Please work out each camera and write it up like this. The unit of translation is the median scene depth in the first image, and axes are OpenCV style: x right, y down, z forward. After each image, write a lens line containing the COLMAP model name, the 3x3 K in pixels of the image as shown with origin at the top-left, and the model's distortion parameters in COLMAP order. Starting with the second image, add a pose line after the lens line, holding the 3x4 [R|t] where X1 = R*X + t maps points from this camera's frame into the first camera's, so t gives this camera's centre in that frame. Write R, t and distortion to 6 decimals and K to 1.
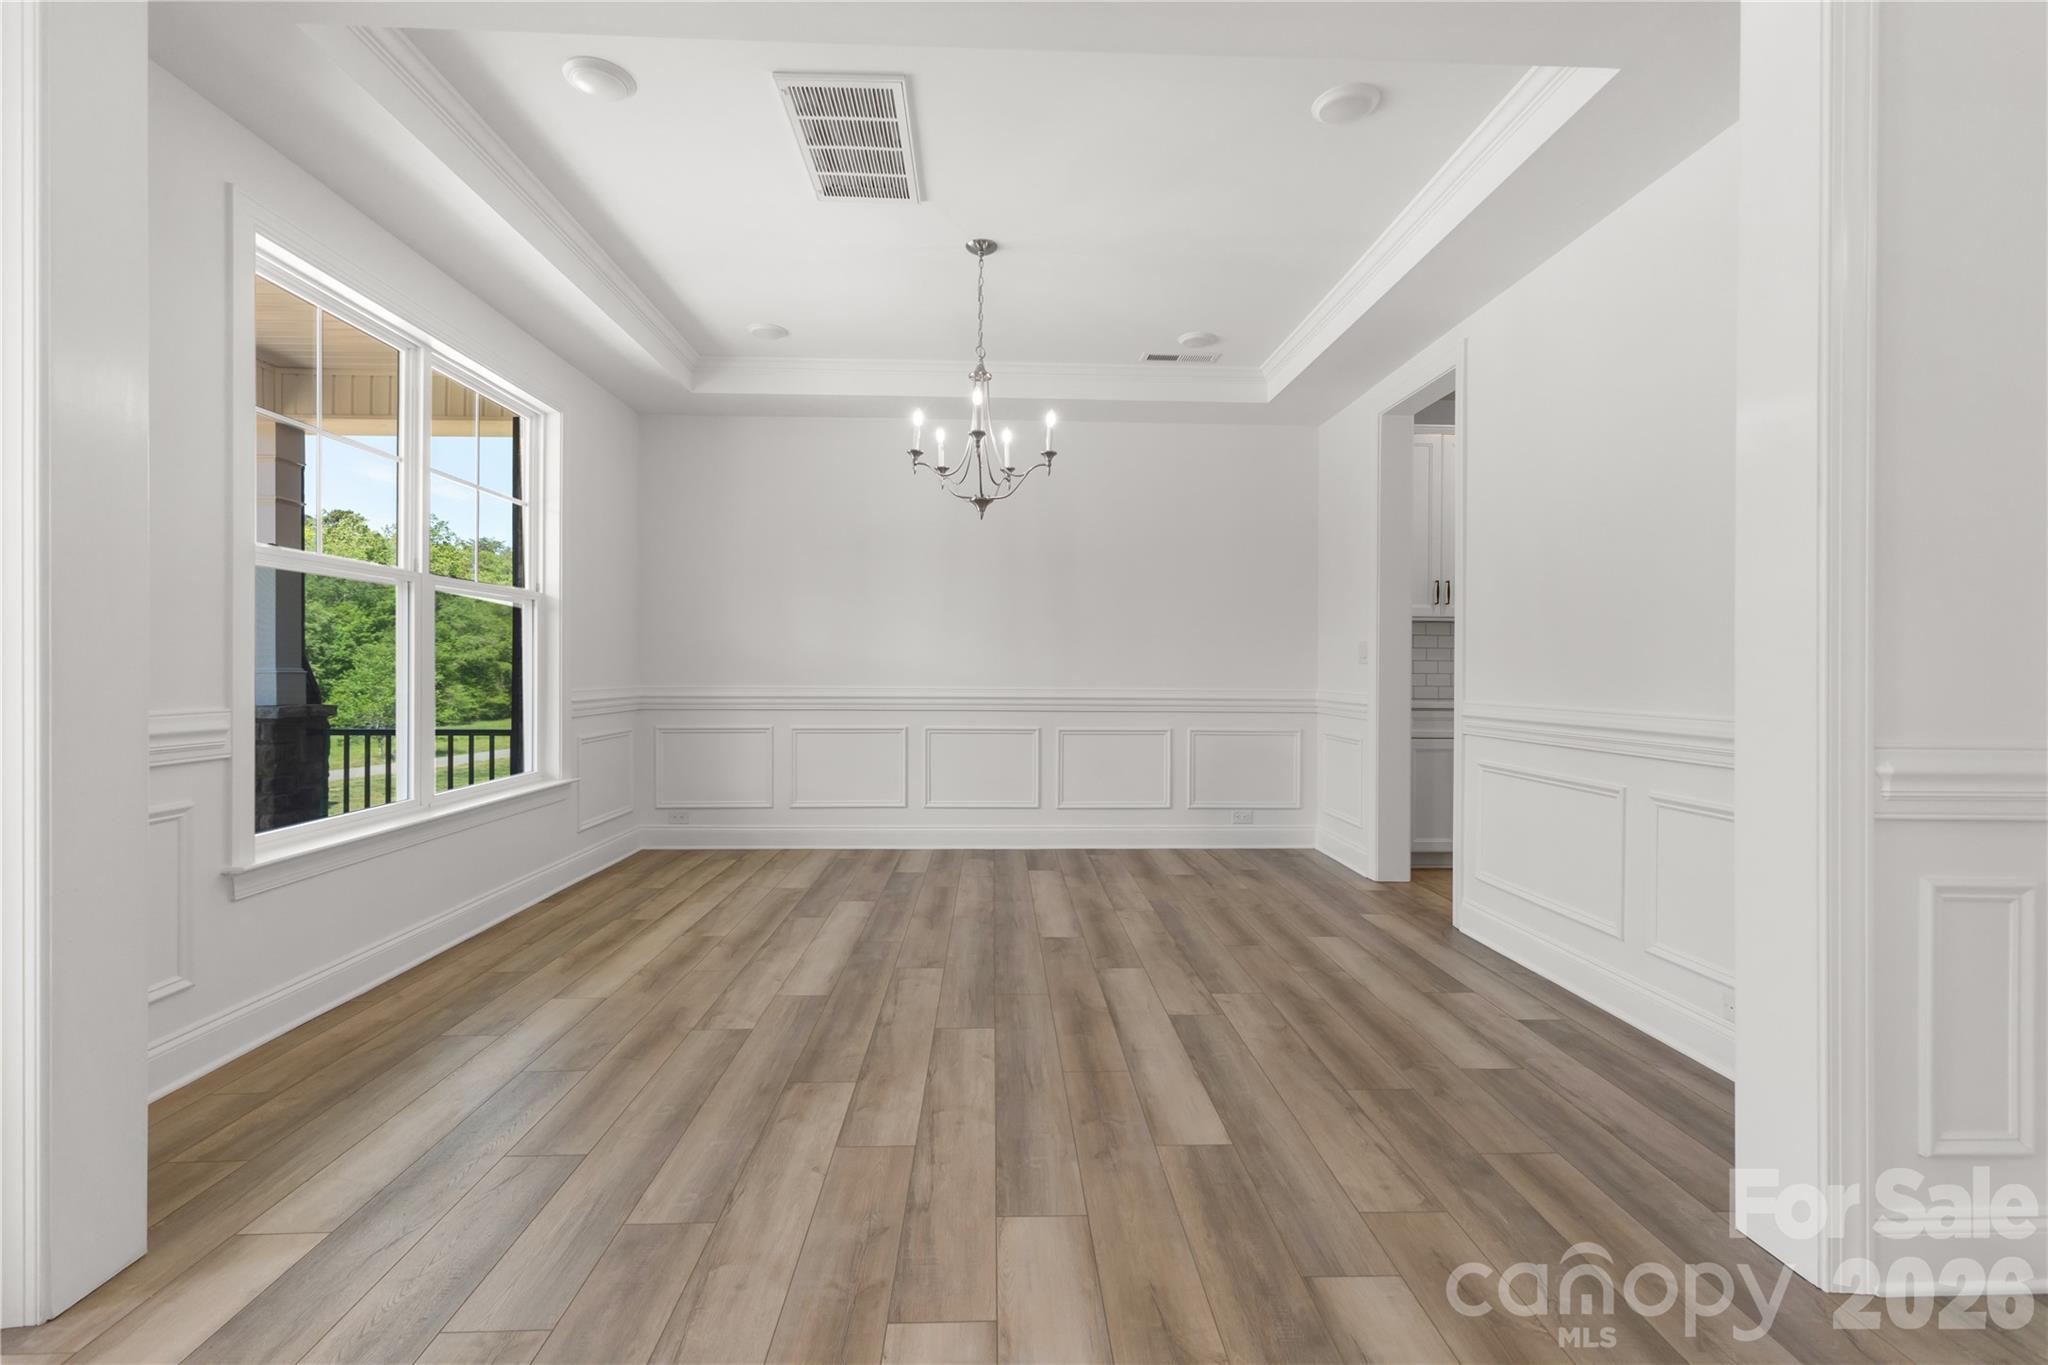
lens RADIAL K [[894.4, 0, 1029.6], [0, 894.4, 681.8], [0, 0, 1]] dist [0.001331, 0.000489]
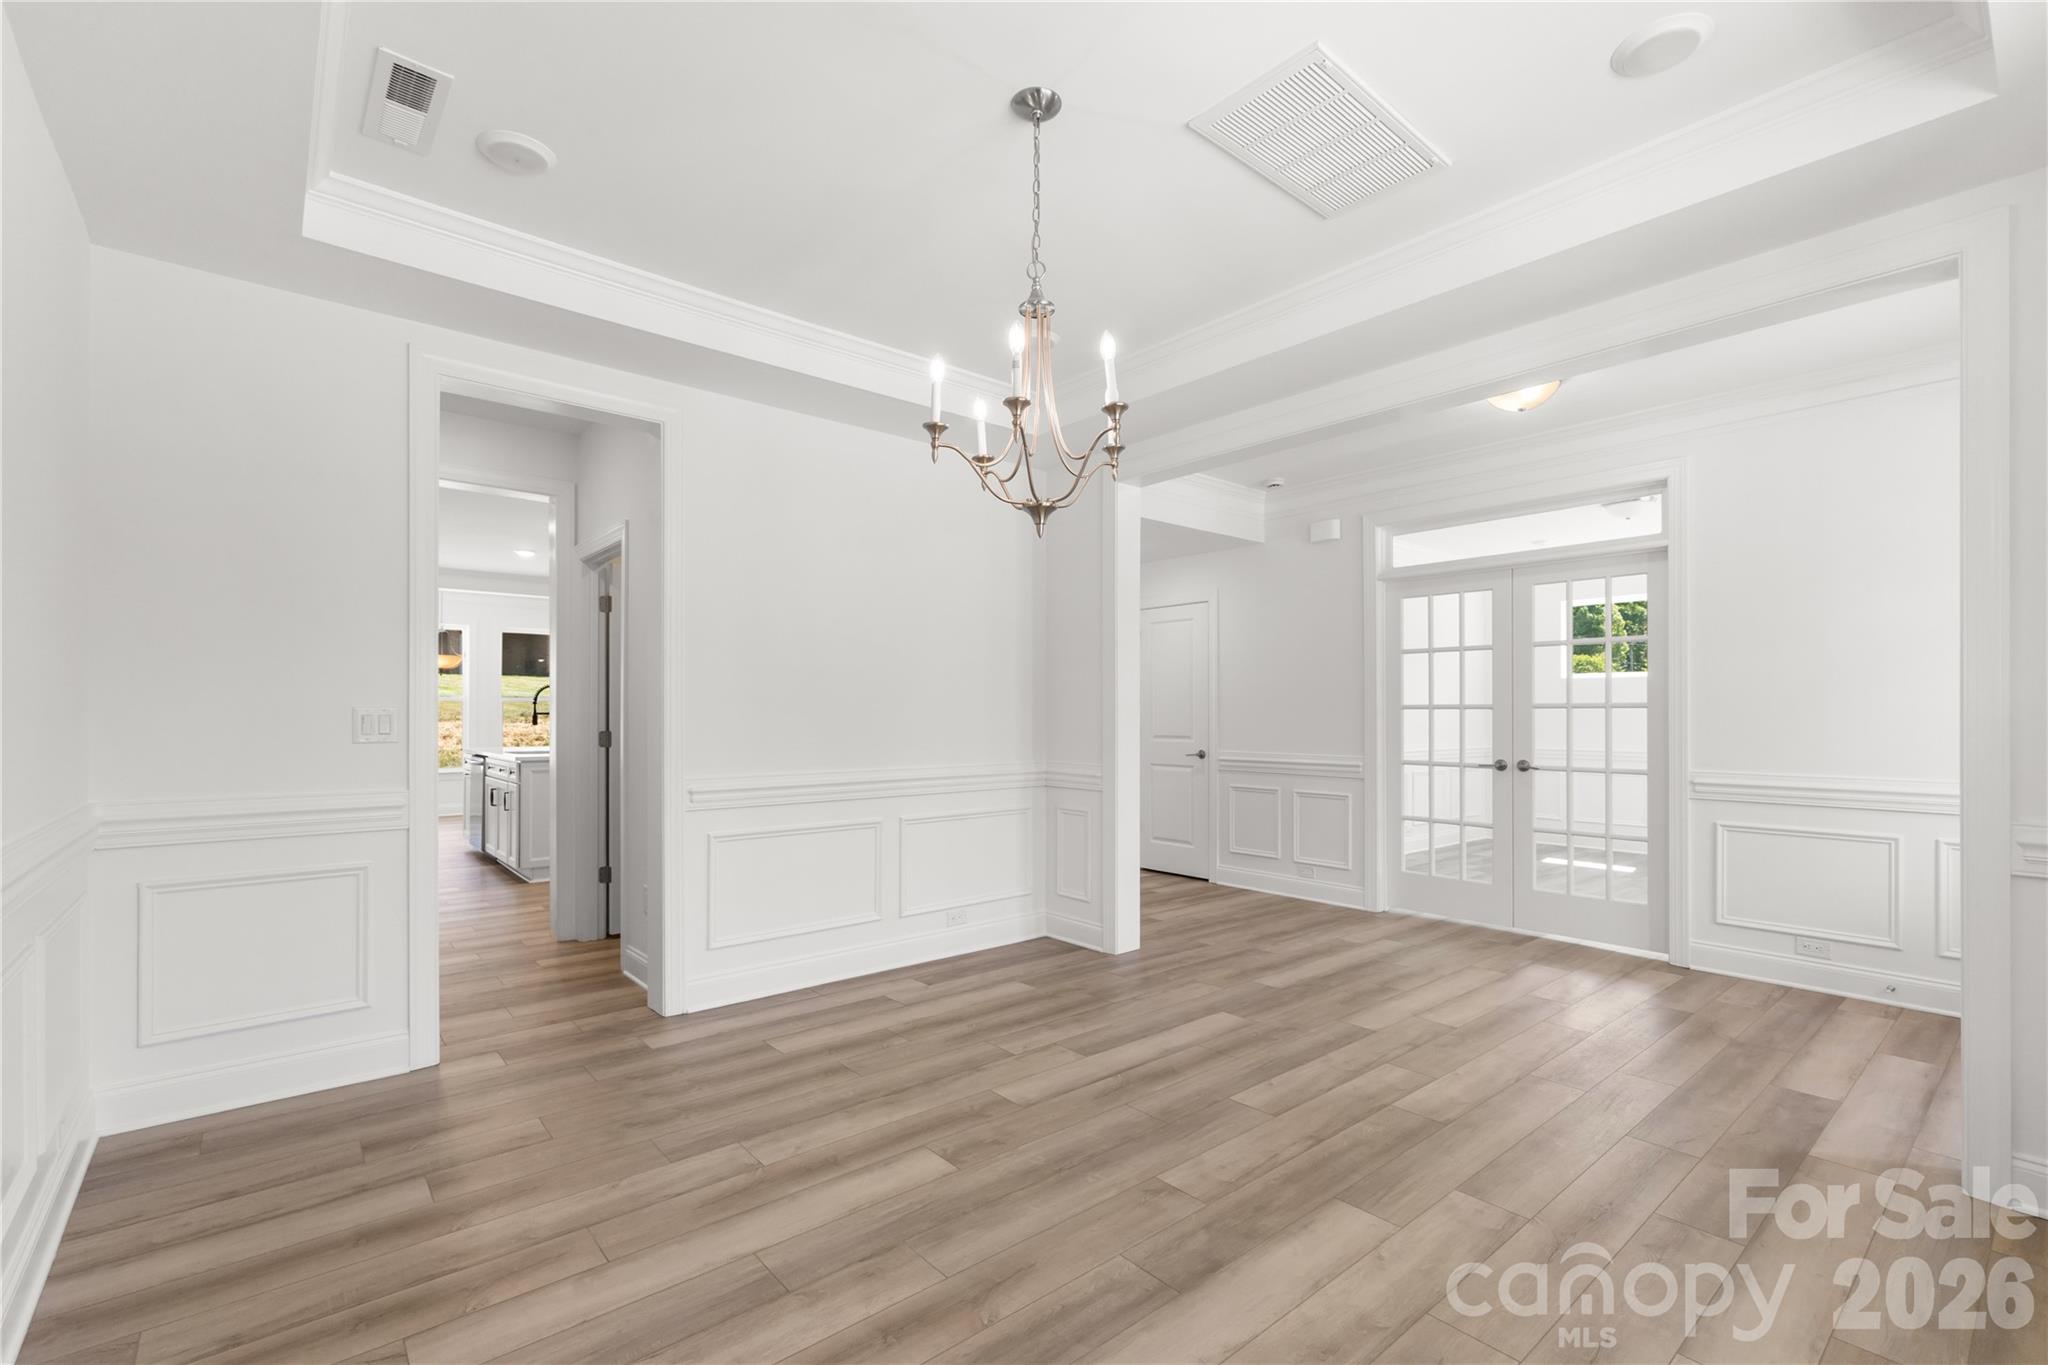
lens RADIAL K [[898.1, 0, 1028.0], [0, 898.1, 717.7], [0, 0, 1]] dist [0.001240, 0.000166]
pose [[-0.613432, -0.007993, 0.789707, -0.668796], [0.004850, 0.999892, 0.013888, -0.073073], [-0.789733, 0.012349, -0.613326, 1.677910]]
